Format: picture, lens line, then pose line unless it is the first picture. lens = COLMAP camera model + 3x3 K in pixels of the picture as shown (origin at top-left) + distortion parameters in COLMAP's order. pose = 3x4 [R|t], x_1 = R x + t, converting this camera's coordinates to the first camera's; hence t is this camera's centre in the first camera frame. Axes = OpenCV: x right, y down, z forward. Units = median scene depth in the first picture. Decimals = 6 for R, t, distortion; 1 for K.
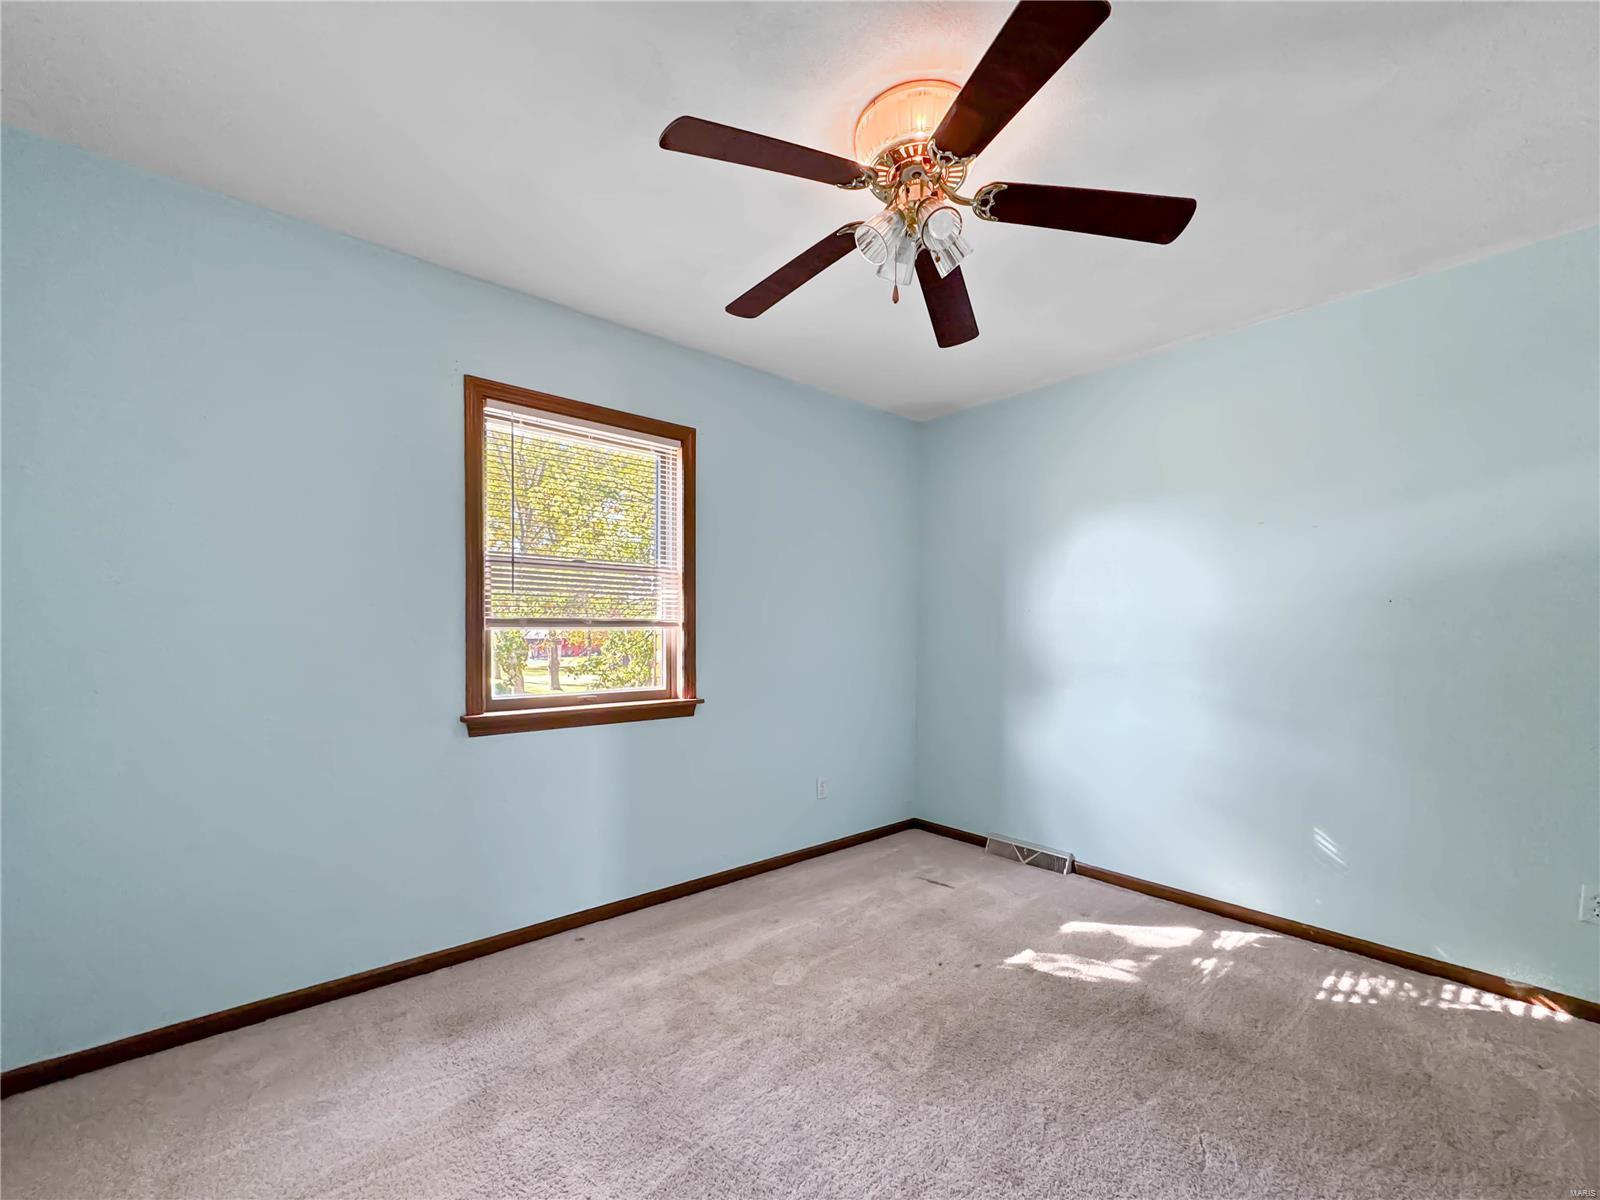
lens RADIAL K [[653.1, 0, 774.9], [0, 653.1, 636.8], [0, 0, 1]] dist [-0.002888, -0.000129]
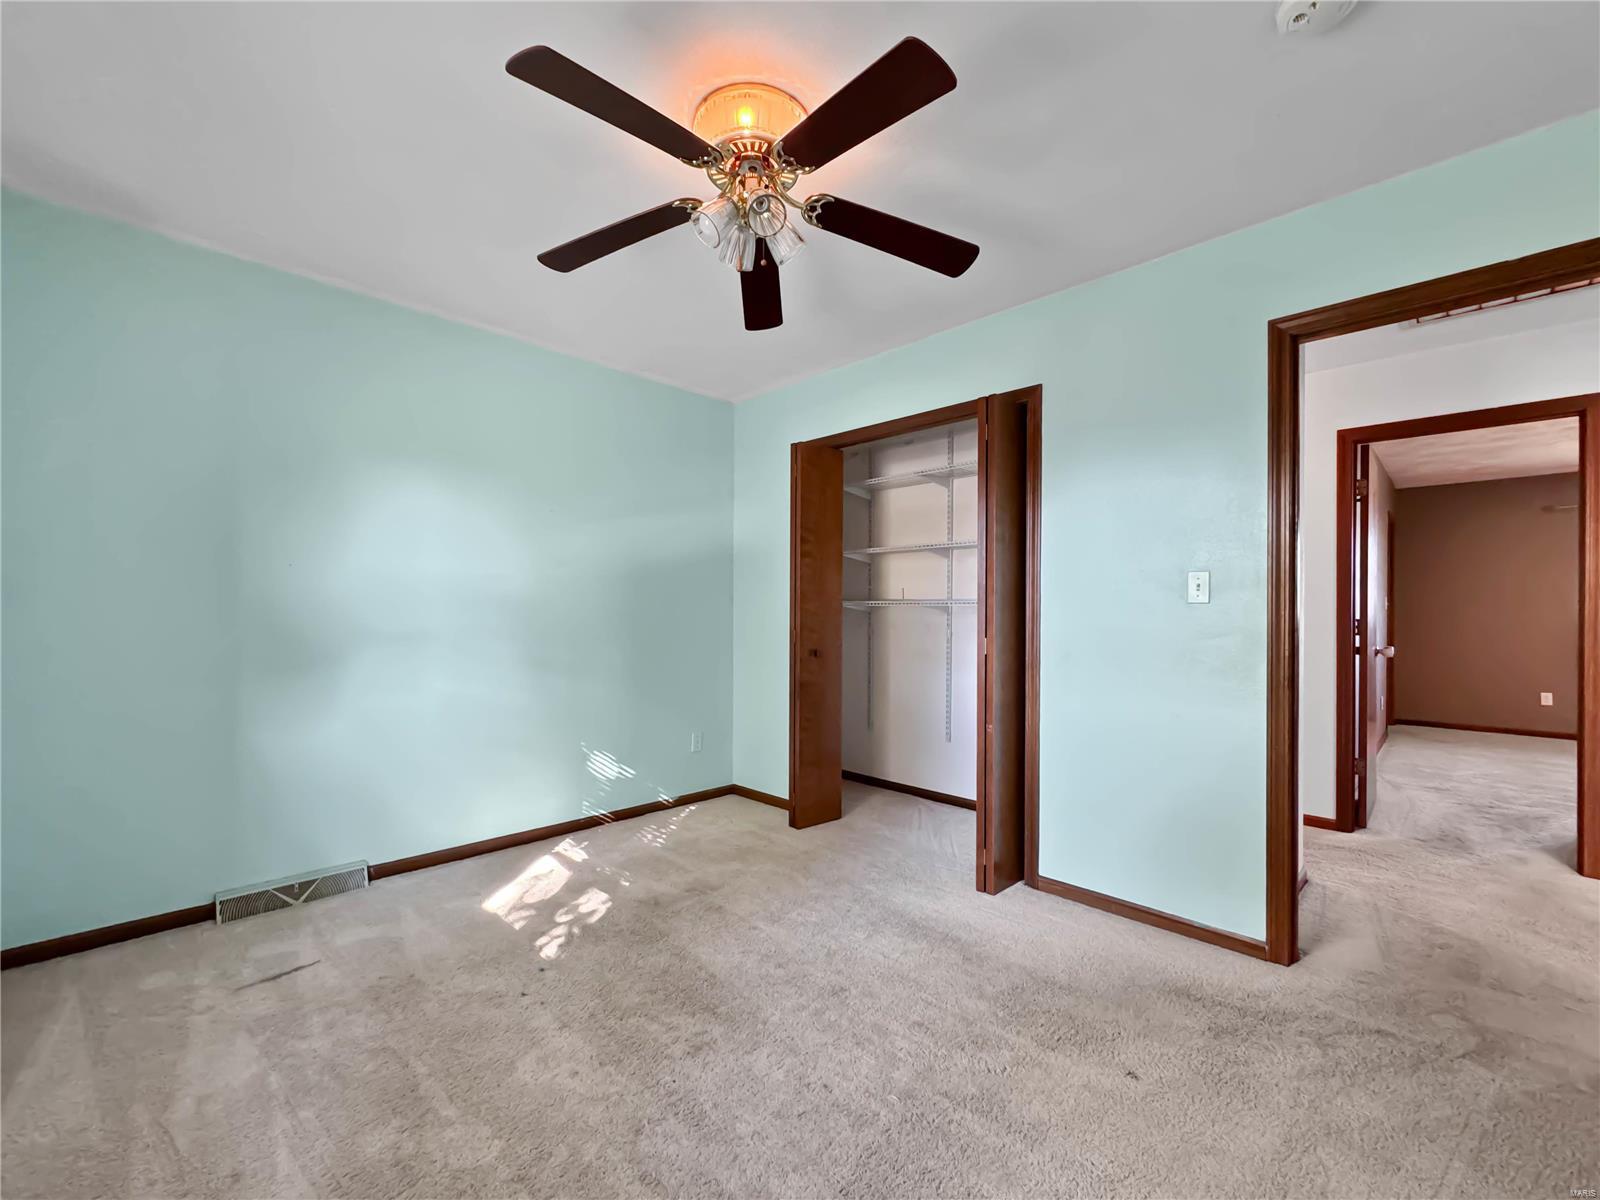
lens RADIAL K [[653.1, 0, 798.5], [0, 653.1, 604.3], [0, 0, 1]] dist [-0.002888, -0.000129]
pose [[-0.058047, -0.000259, 0.998314, -0.490241], [0.006641, 0.999978, 0.000645, 0.006566], [-0.998292, 0.006668, -0.058044, 0.572804]]
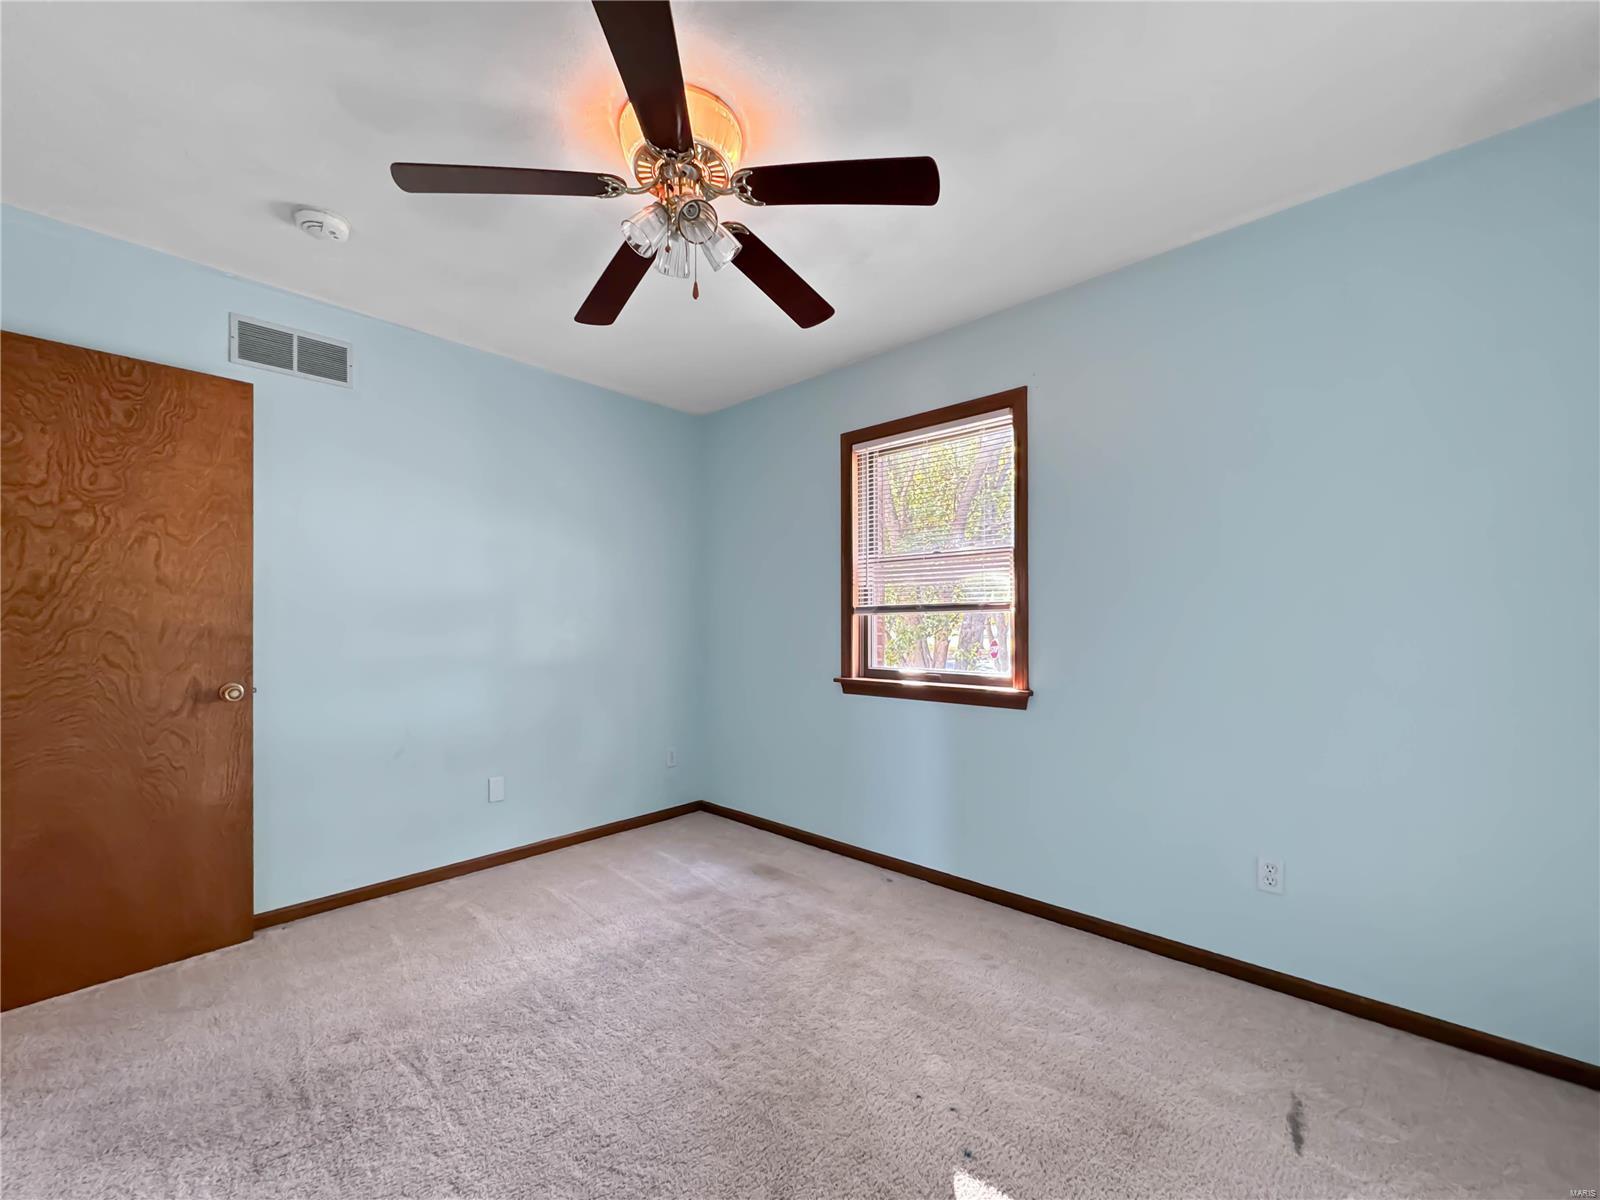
lens RADIAL K [[653.1, 0, 800.5], [0, 653.1, 606.4], [0, 0, 1]] dist [-0.002888, -0.000129]
pose [[0.109743, -0.022959, -0.993695, 0.779137], [0.007232, 0.999725, -0.022300, -0.000552], [0.993934, -0.004739, 0.109879, 0.652340]]
